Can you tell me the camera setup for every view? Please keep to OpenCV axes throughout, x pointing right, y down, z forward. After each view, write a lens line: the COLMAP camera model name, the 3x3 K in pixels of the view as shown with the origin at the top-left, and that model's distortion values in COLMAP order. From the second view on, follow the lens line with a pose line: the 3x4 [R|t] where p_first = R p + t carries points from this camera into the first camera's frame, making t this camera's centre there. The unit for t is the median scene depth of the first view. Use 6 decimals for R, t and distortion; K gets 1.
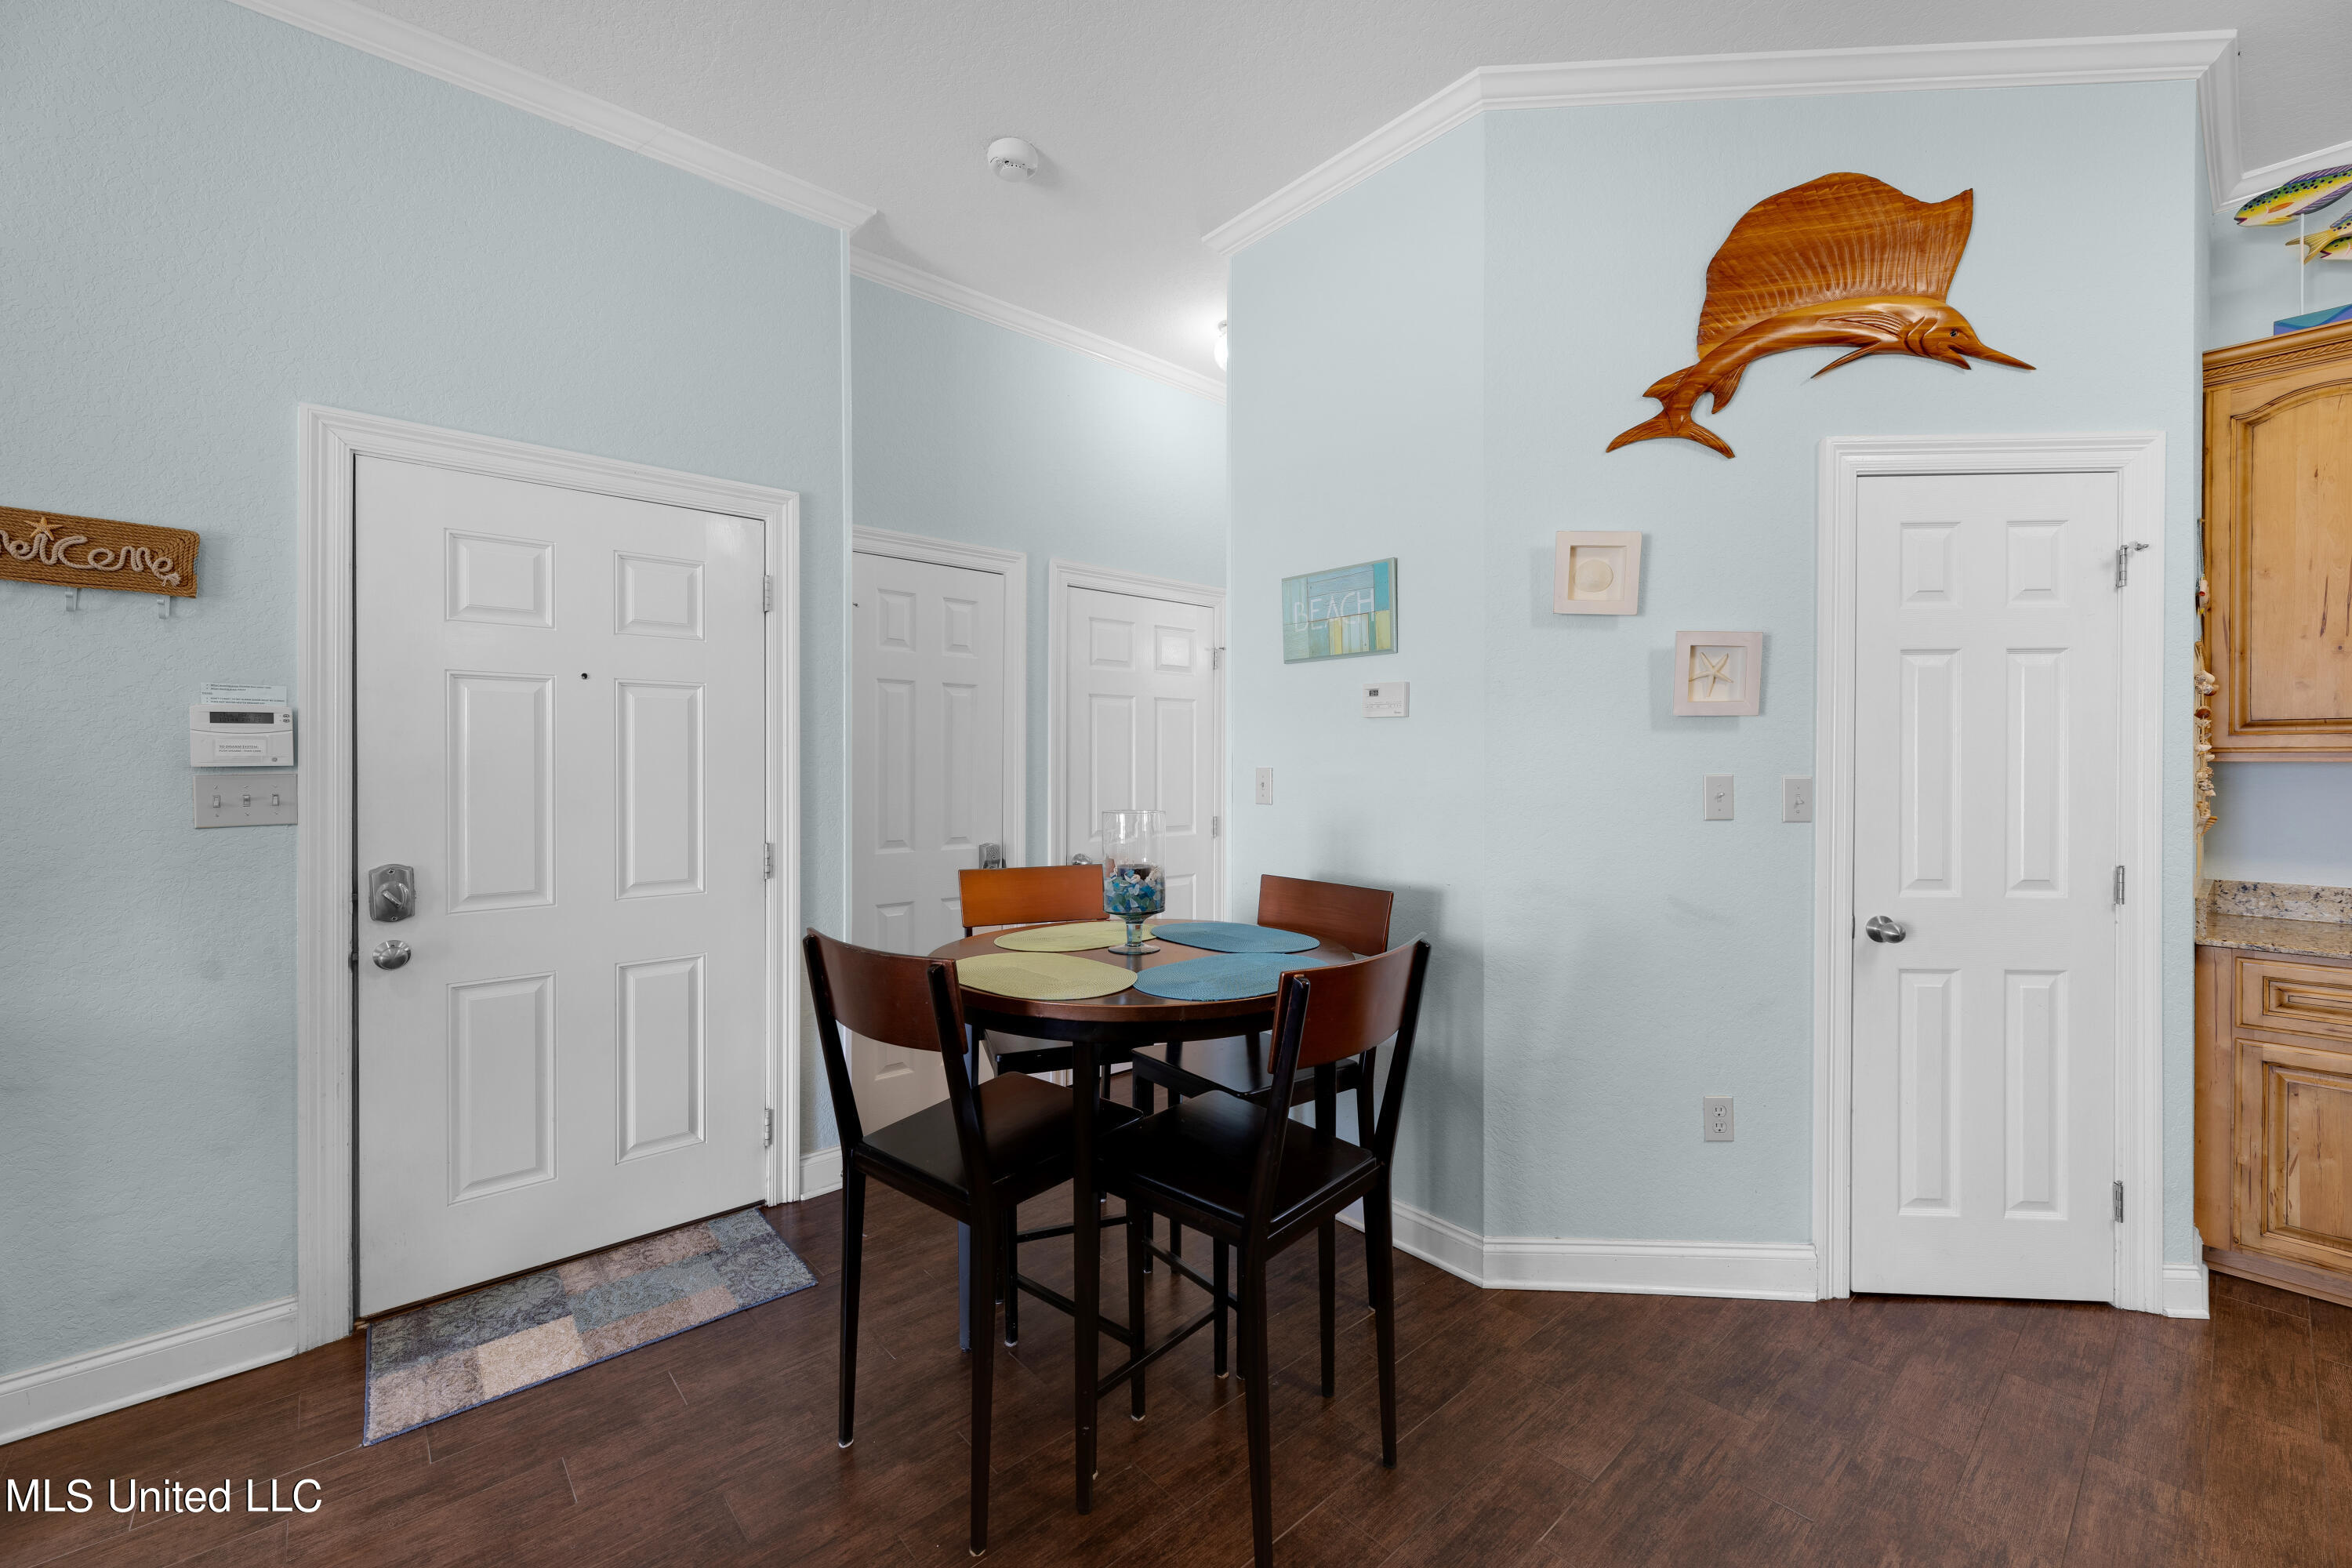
lens RADIAL K [[948.2, 0, 1179.8], [0, 948.2, 773.3], [0, 0, 1]] dist [0.000706, -0.000010]
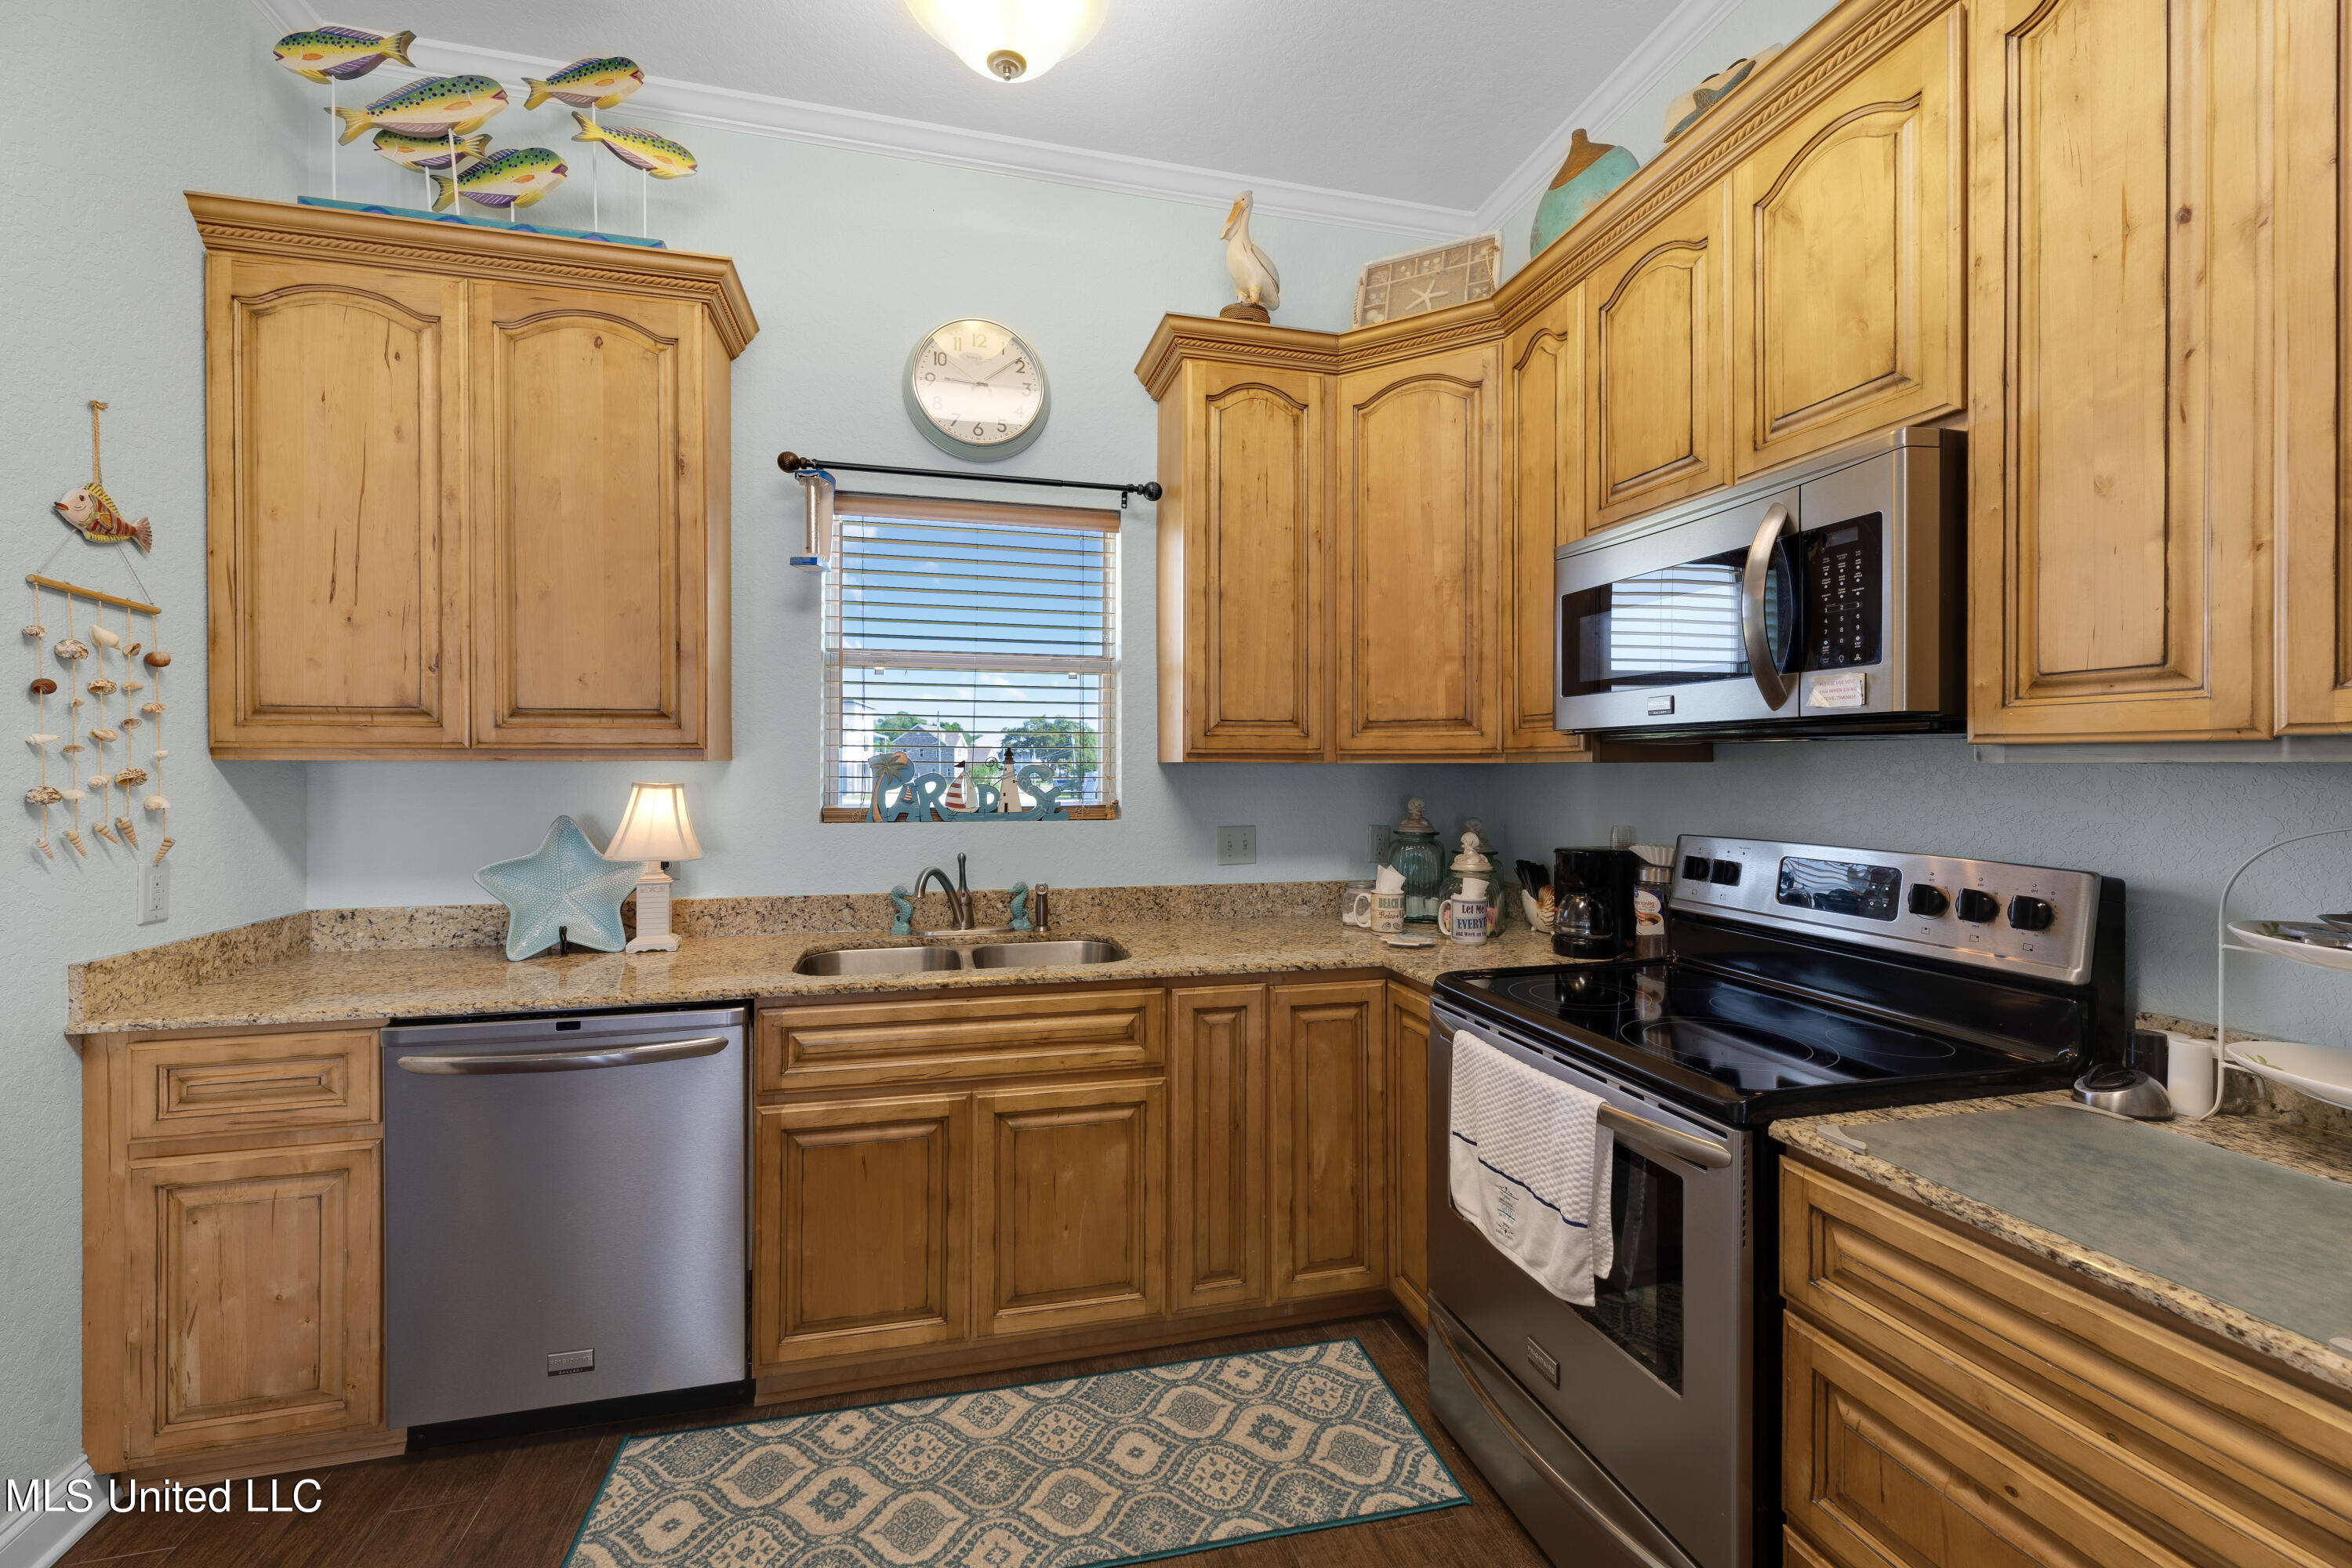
lens RADIAL K [[950.7, 0, 1181.8], [0, 950.7, 763.2], [0, 0, 1]] dist [0.001164, -0.000058]
pose [[0.451376, 0.001001, 0.892333, 0.857771], [0.004475, 0.999984, -0.003386, -0.004250], [-0.892323, 0.005521, 0.451364, 0.002945]]
